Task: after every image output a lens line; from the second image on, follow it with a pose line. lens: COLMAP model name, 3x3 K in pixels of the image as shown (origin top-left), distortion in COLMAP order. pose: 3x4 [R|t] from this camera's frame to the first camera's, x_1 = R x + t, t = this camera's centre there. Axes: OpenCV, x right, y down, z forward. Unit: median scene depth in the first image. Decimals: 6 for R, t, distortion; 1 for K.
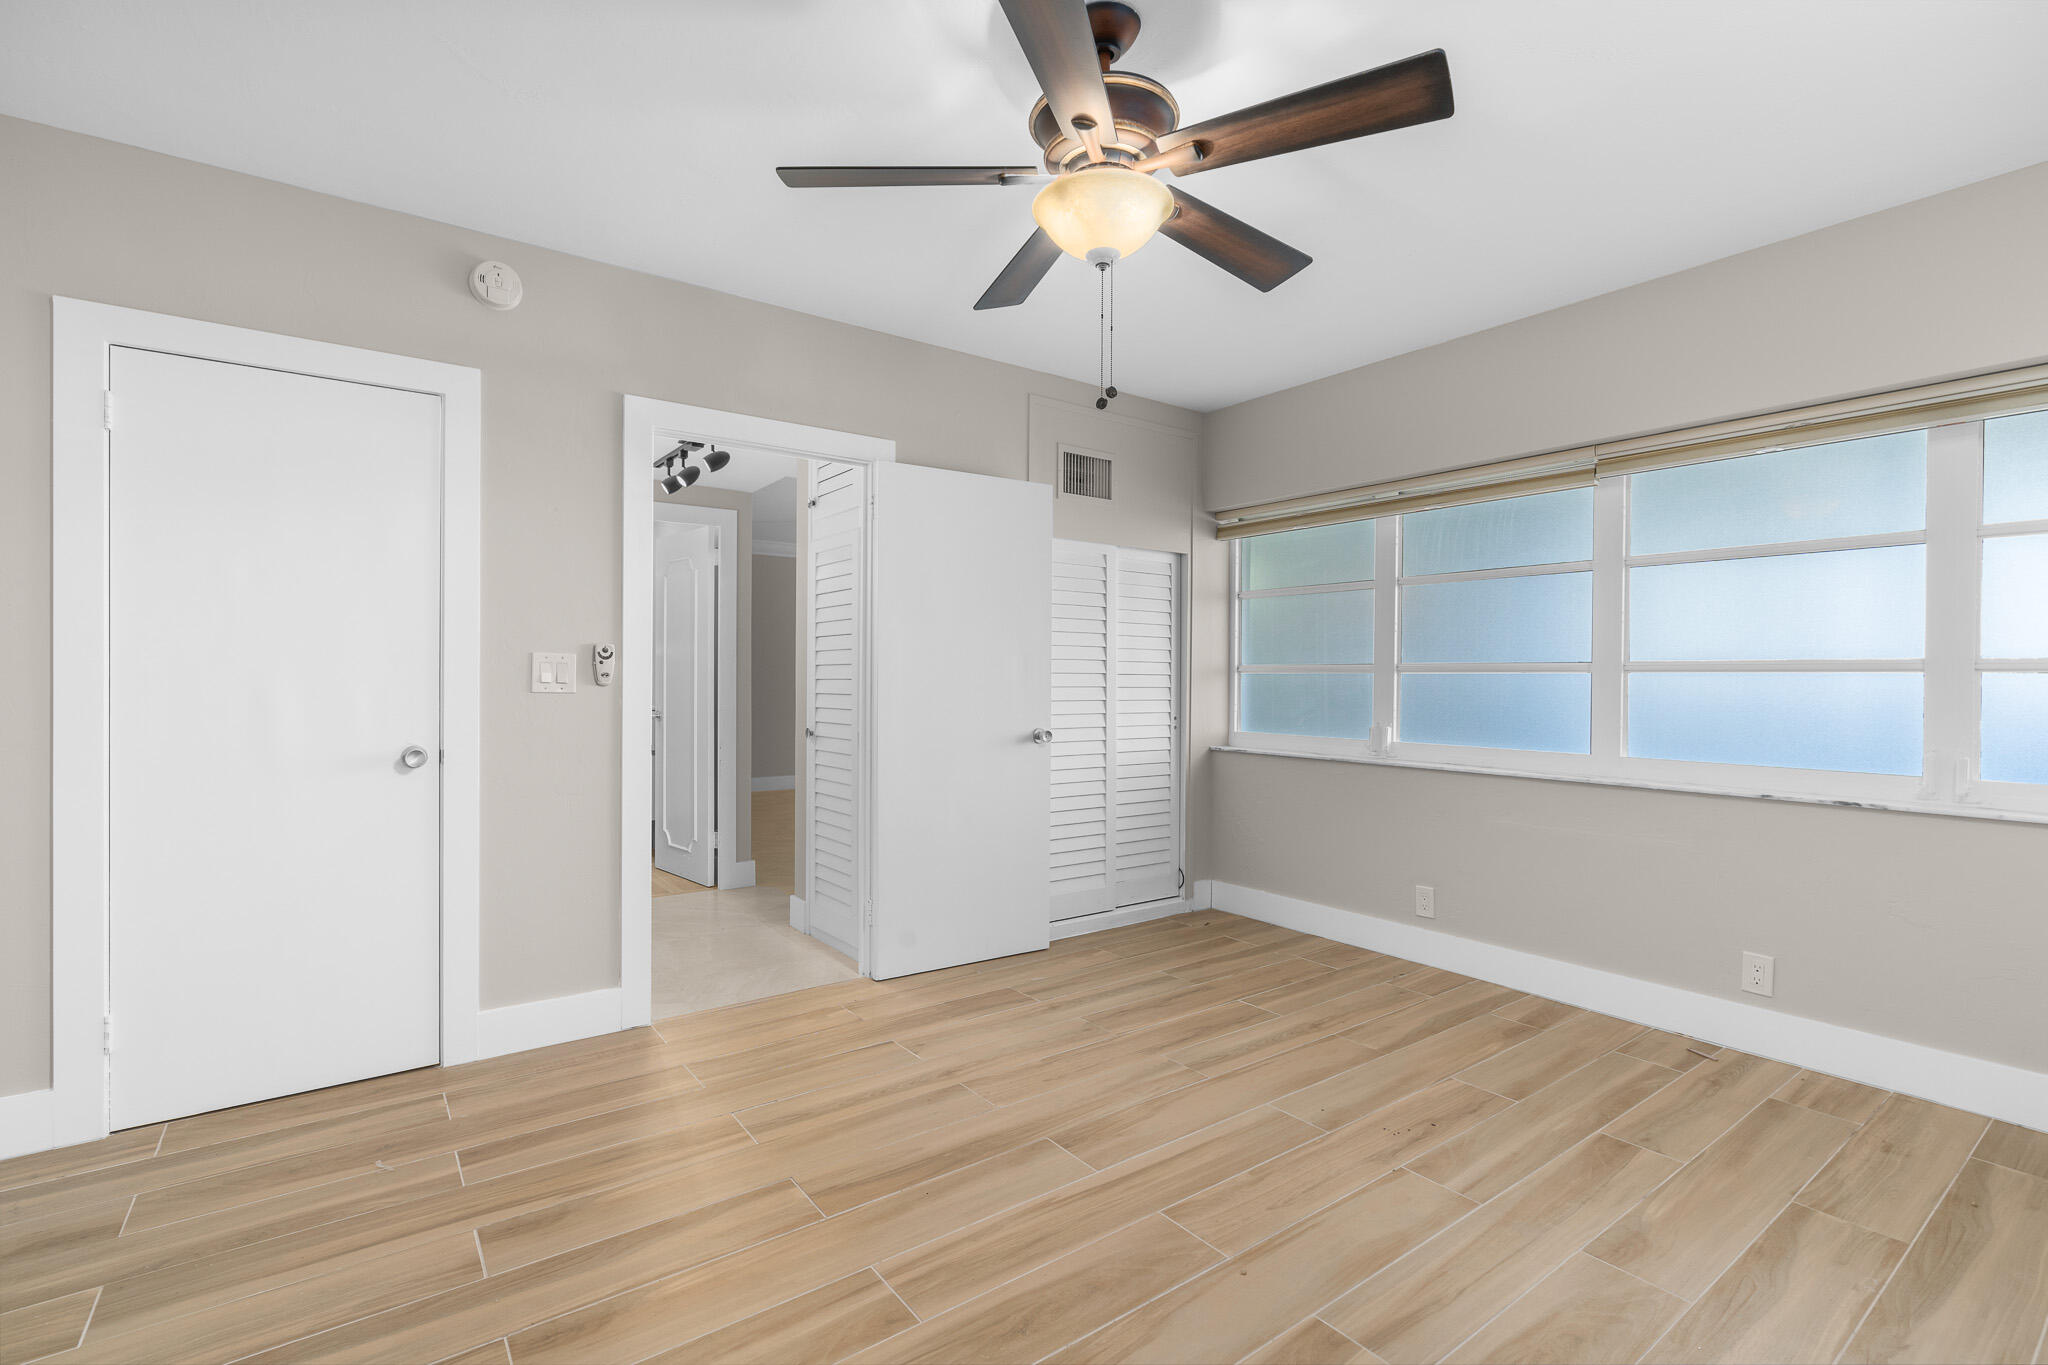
lens RADIAL K [[924.4, 0, 1018.9], [0, 924.4, 681.5], [0, 0, 1]] dist [-0.011855, 0.005239]
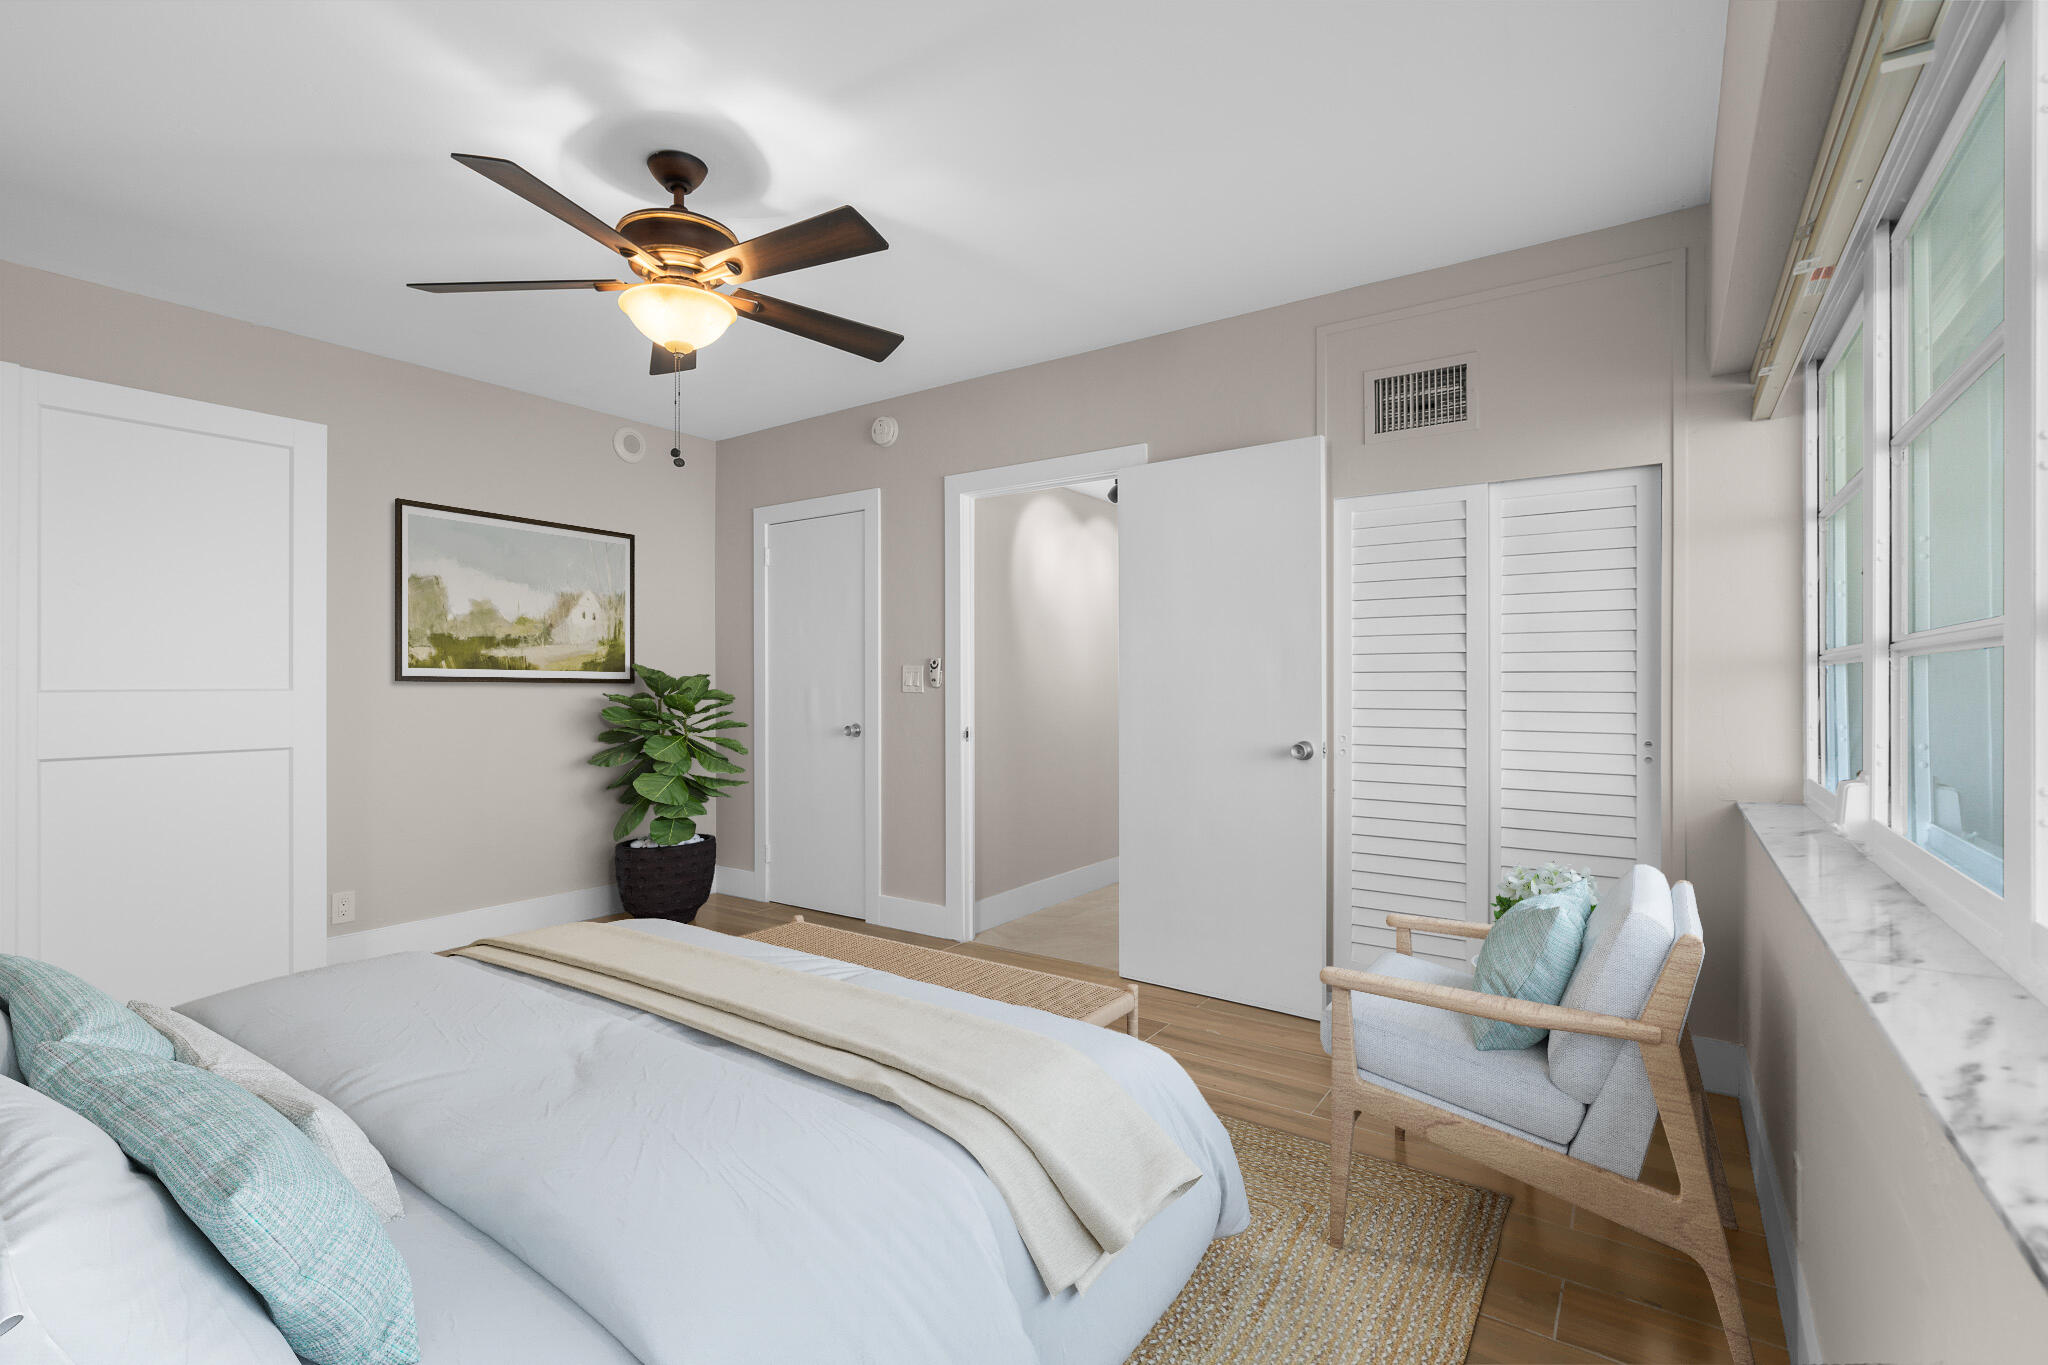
lens RADIAL K [[924.4, 0, 1018.9], [0, 924.4, 681.5], [0, 0, 1]] dist [-0.011855, 0.005239]
pose [[0.330539, -0.008679, -0.943752, 0.675530], [-0.000023, 0.999958, -0.009204, 0.005708], [0.943792, 0.003064, 0.330525, 0.482386]]
